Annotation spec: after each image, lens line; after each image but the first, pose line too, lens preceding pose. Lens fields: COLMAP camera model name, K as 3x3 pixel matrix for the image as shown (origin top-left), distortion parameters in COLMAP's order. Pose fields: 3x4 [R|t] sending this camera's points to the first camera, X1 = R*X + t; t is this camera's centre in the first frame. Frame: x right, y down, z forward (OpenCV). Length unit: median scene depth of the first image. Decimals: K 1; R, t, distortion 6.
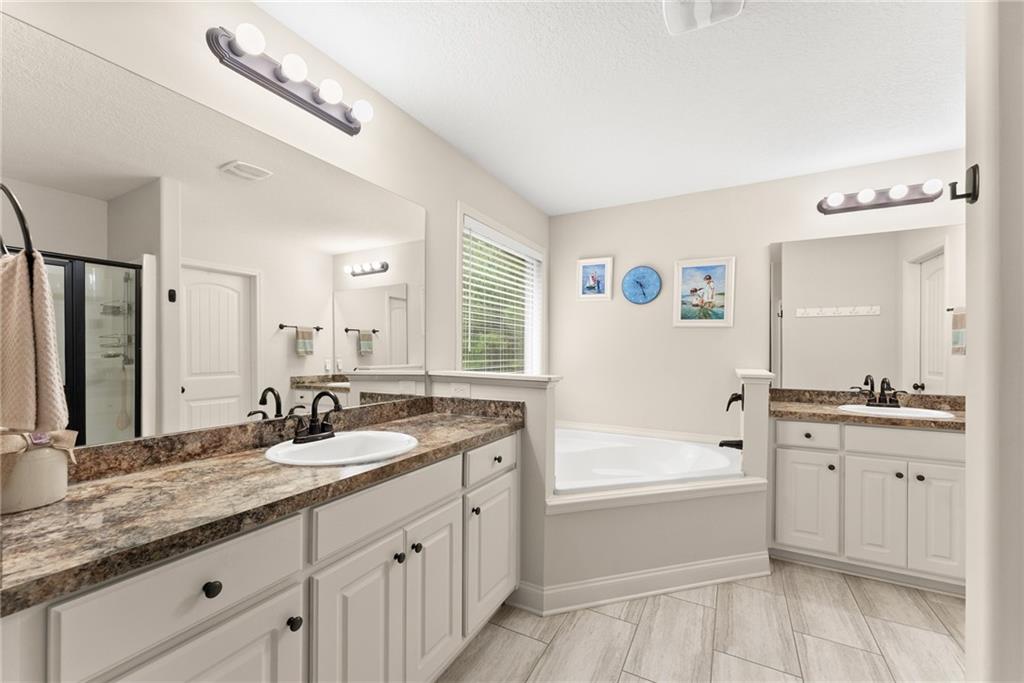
lens RADIAL K [[414.4, 0, 505.3], [0, 414.4, 349.3], [0, 0, 1]] dist [0.001033, -0.000149]
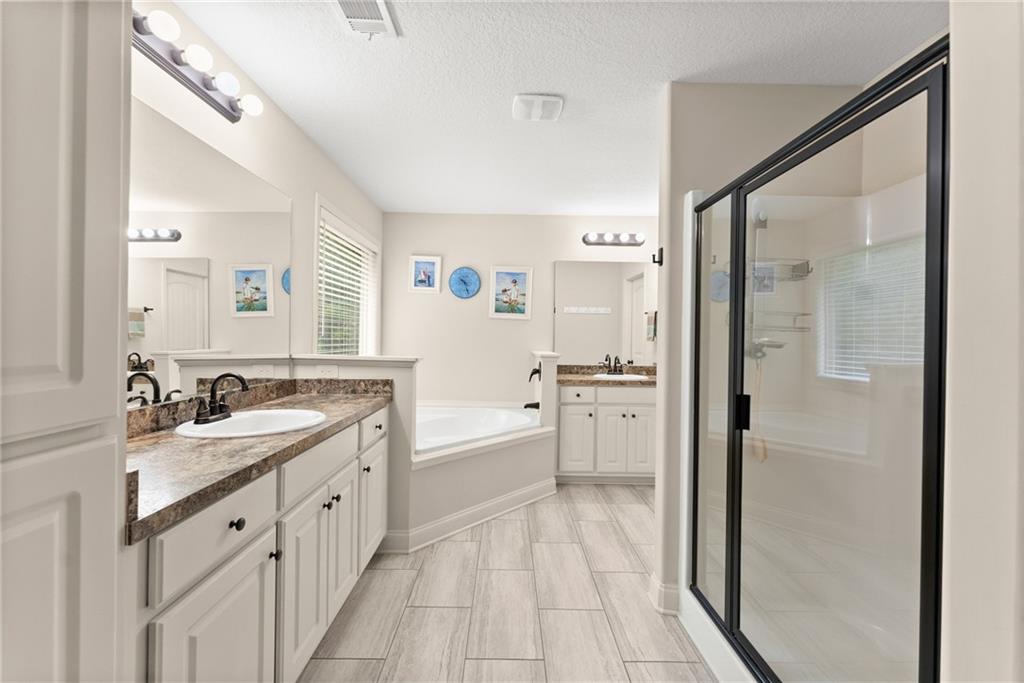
lens RADIAL K [[415.3, 0, 507.7], [0, 415.3, 336.4], [0, 0, 1]] dist [0.000971, 0.000013]
pose [[0.873385, 0.010317, 0.486922, -0.210841], [-0.012294, 0.999924, 0.000864, -0.000961], [-0.486876, -0.006740, 0.873445, -0.169822]]
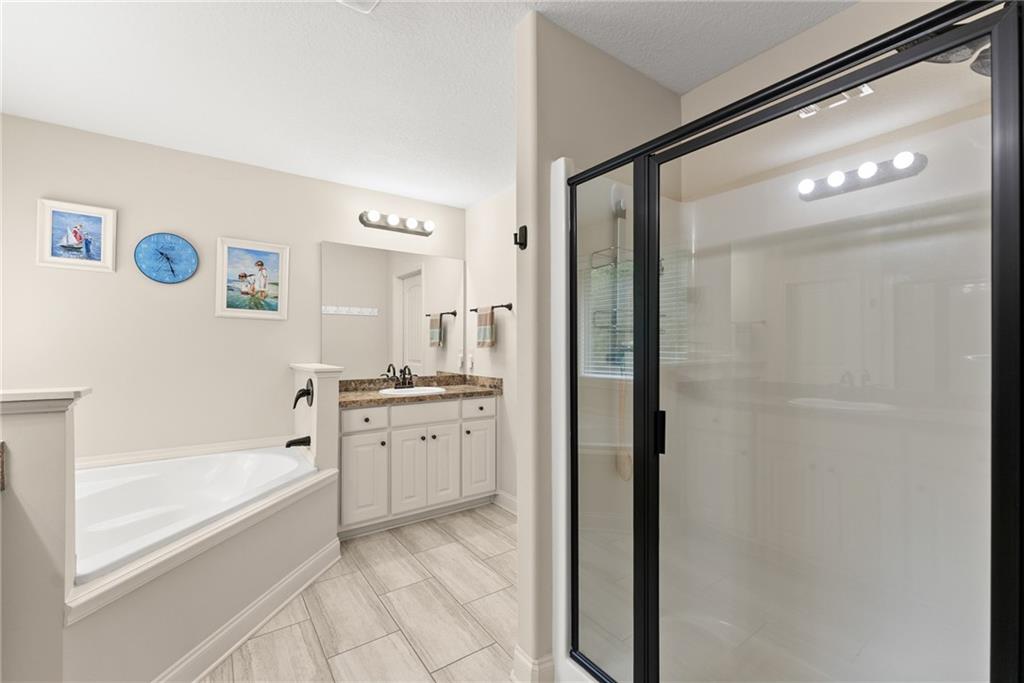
lens RADIAL K [[425.9, 0, 508.7], [0, 425.9, 344.4], [0, 0, 1]] dist [-0.000684, -0.000333]
pose [[0.431558, -0.002595, 0.902082, -0.142798], [0.000871, 0.999997, 0.002460, 0.000111], [-0.902085, -0.000276, 0.431559, 0.147176]]
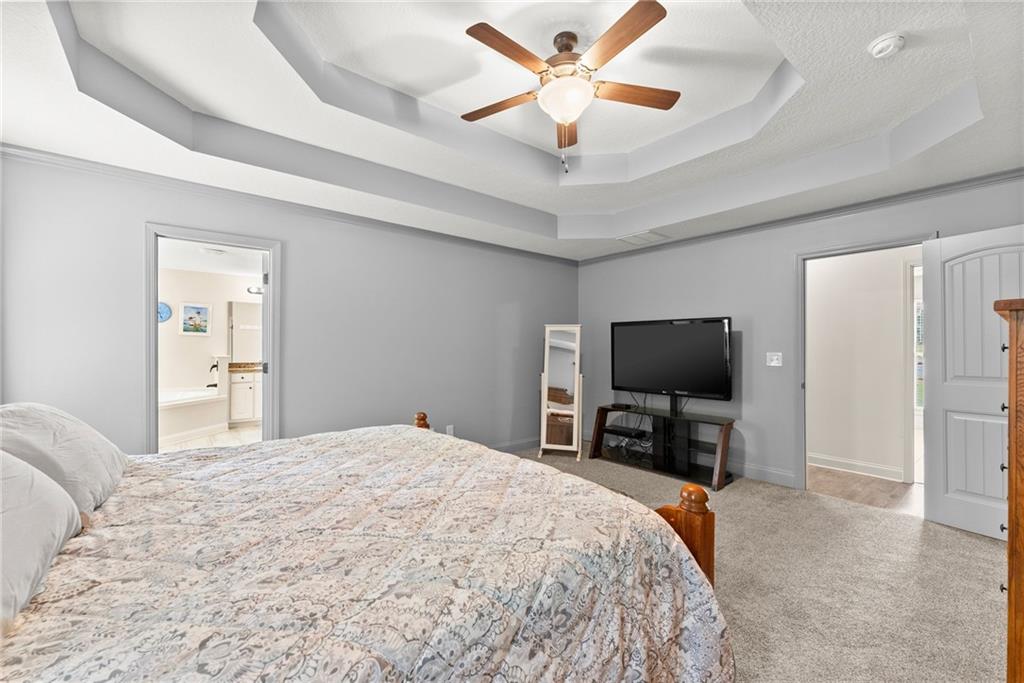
lens RADIAL K [[409.7, 0, 508.7], [0, 409.7, 345.0], [0, 0, 1]] dist [0.000824, -0.000202]
pose [[0.374442, 0.002477, 0.927247, -1.106199], [-0.005266, 0.999986, -0.000545, -0.017785], [-0.927236, -0.004679, 0.374449, -1.618280]]
